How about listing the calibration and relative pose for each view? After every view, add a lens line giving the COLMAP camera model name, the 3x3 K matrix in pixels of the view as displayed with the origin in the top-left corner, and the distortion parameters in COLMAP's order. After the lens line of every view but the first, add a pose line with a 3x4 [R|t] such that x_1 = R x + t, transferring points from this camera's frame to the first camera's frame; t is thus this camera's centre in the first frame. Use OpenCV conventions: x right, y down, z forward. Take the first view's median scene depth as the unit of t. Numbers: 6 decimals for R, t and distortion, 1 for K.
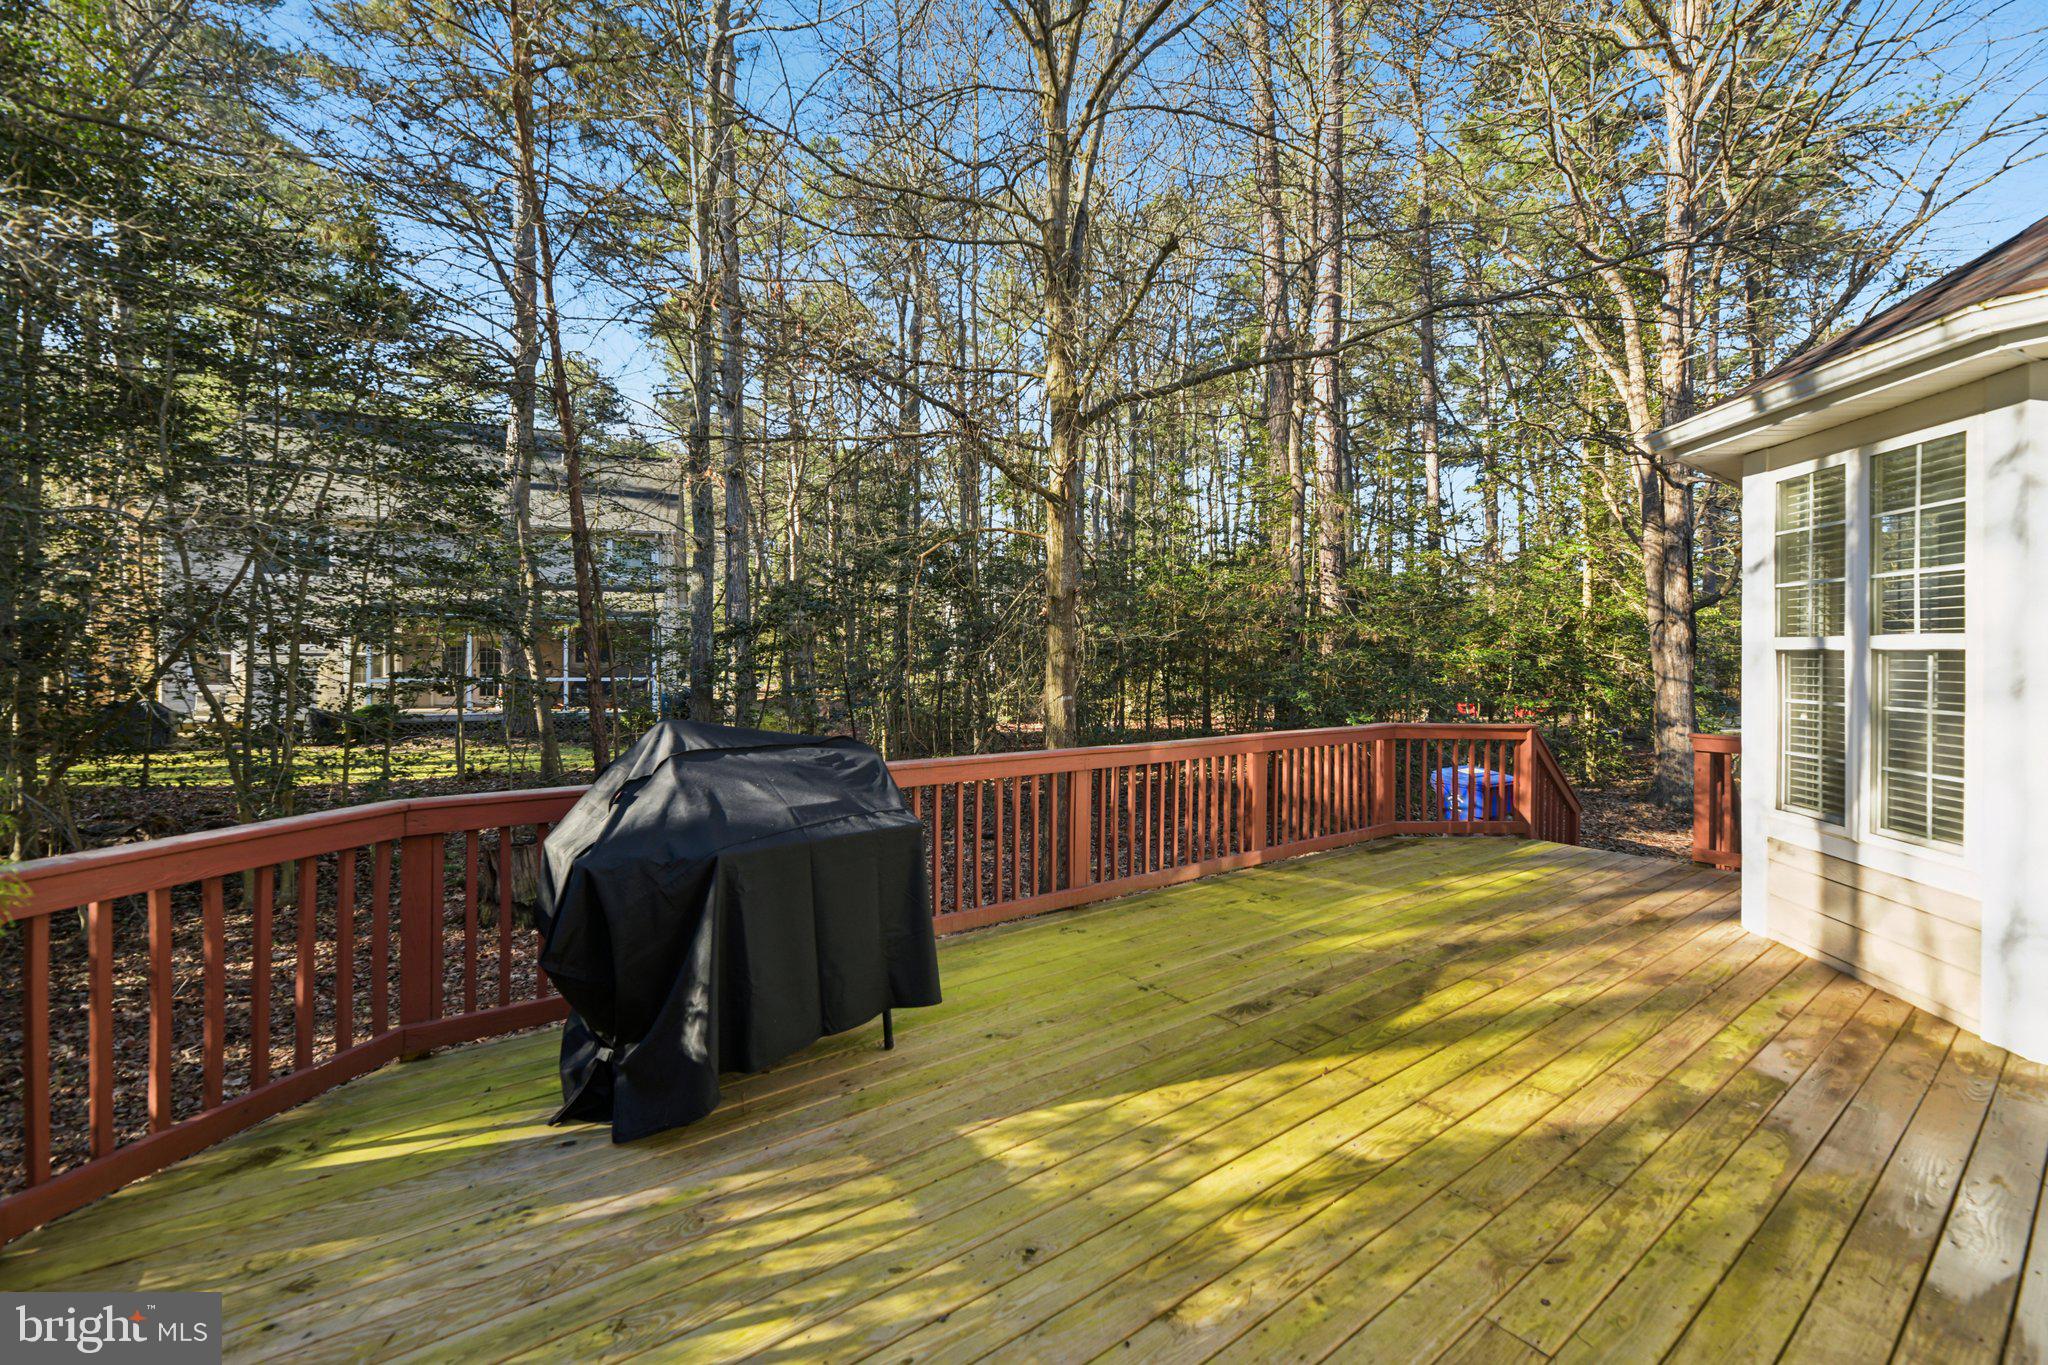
lens RADIAL K [[859.0, 0, 1034.7], [0, 859.0, 663.3], [0, 0, 1]] dist [0.001826, -0.000487]
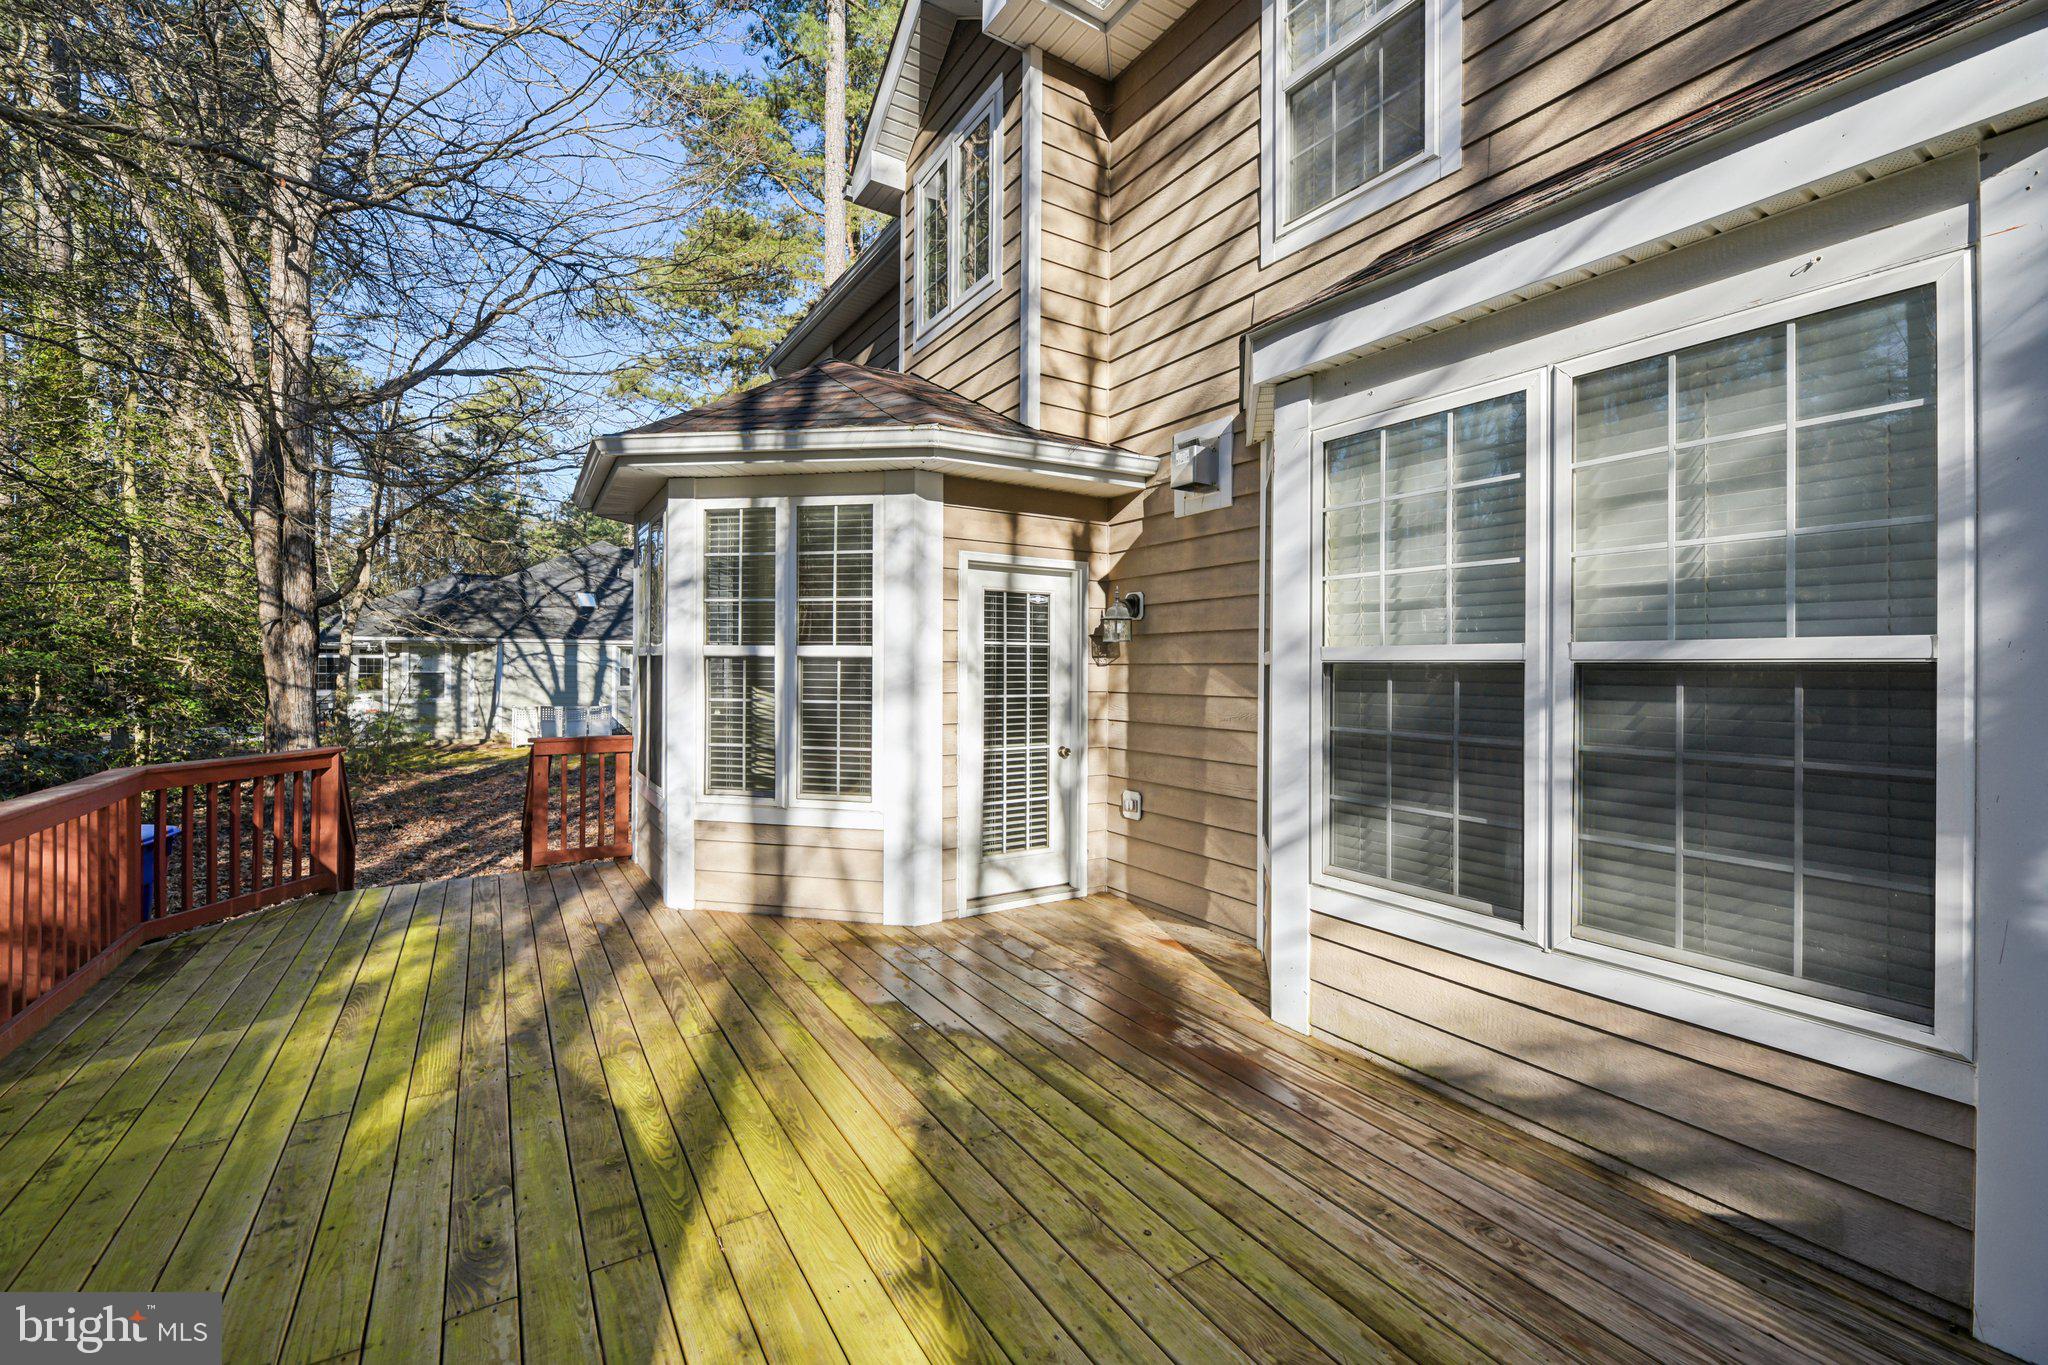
lens RADIAL K [[859.0, 0, 1036.9], [0, 859.0, 665.7], [0, 0, 1]] dist [0.001826, -0.000487]
pose [[0.081663, -0.006173, 0.996641, -0.288048], [0.007501, 0.999956, 0.005579, -0.006705], [-0.996632, 0.007021, 0.081705, 0.555856]]
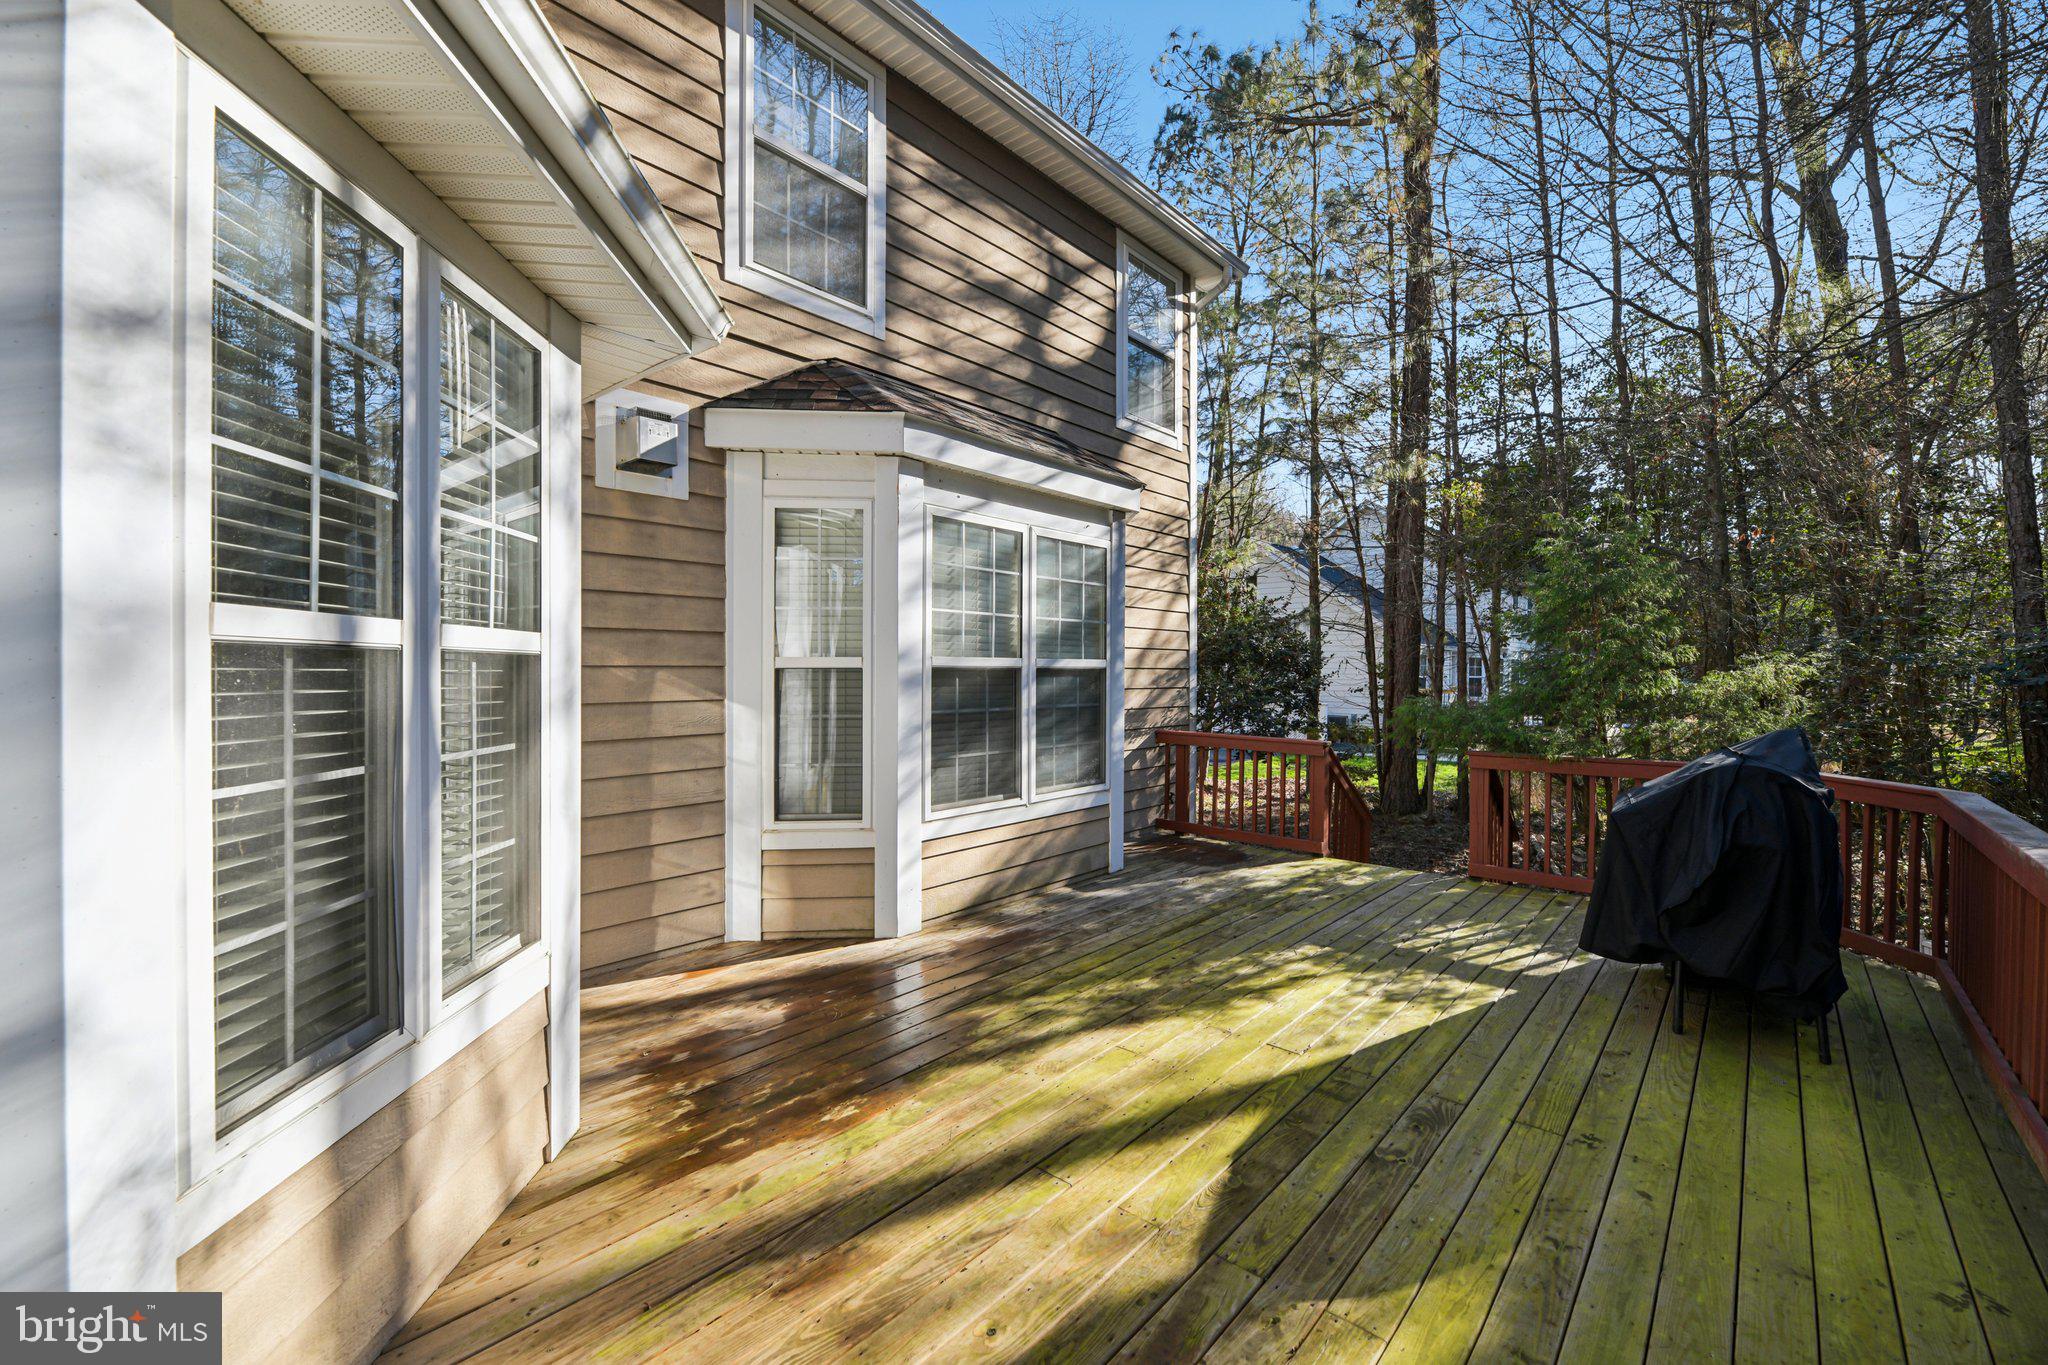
lens RADIAL K [[859.0, 0, 1036.0], [0, 859.0, 676.4], [0, 0, 1]] dist [0.001826, -0.000487]
pose [[-0.976255, -0.008827, -0.216443, 0.760369], [-0.013299, 0.999727, 0.019211, -0.015592], [0.216214, 0.021633, -0.976106, 1.638377]]
